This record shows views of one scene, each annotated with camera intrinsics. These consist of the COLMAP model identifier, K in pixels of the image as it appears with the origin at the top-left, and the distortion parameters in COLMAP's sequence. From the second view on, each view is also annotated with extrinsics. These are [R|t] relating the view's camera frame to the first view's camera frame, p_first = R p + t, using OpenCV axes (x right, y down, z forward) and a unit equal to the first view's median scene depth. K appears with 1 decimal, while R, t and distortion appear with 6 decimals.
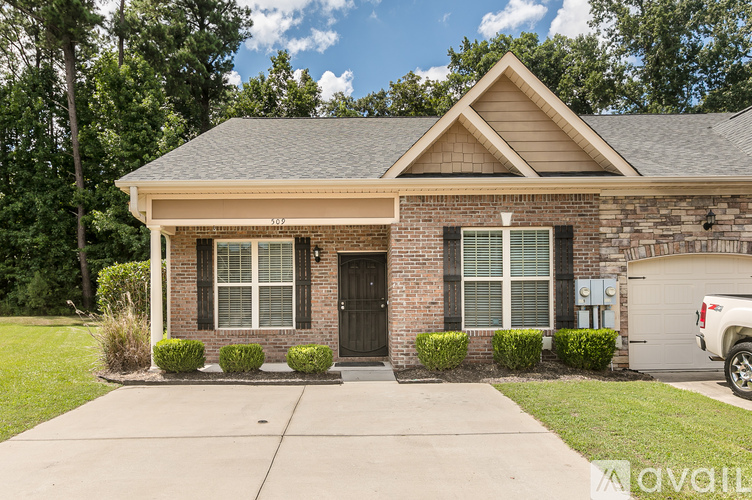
lens RADIAL K [[453.3, 0, 385.1], [0, 453.3, 303.2], [0, 0, 1]] dist [0.000768, -0.000001]
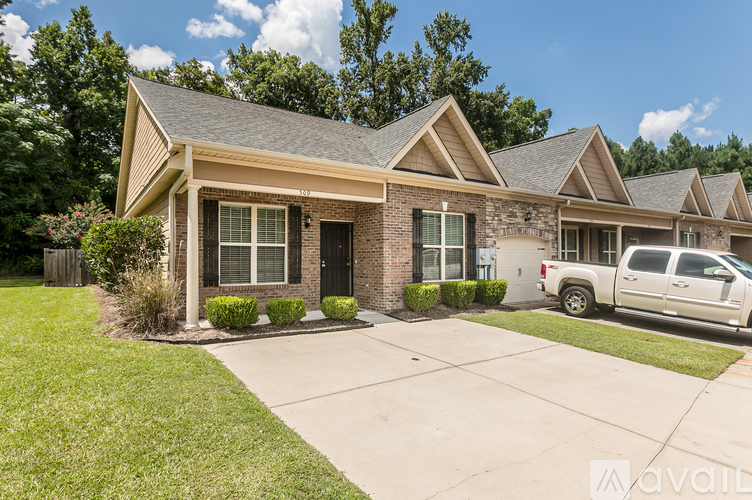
lens RADIAL K [[351.9, 0, 375.2], [0, 351.9, 253.2], [0, 0, 1]] dist [-0.000677, 0.000101]
pose [[0.874457, 0.020406, 0.484674, -0.471647], [-0.012459, 0.999730, -0.019612, -0.007474], [-0.484943, 0.011111, 0.874475, 0.107764]]
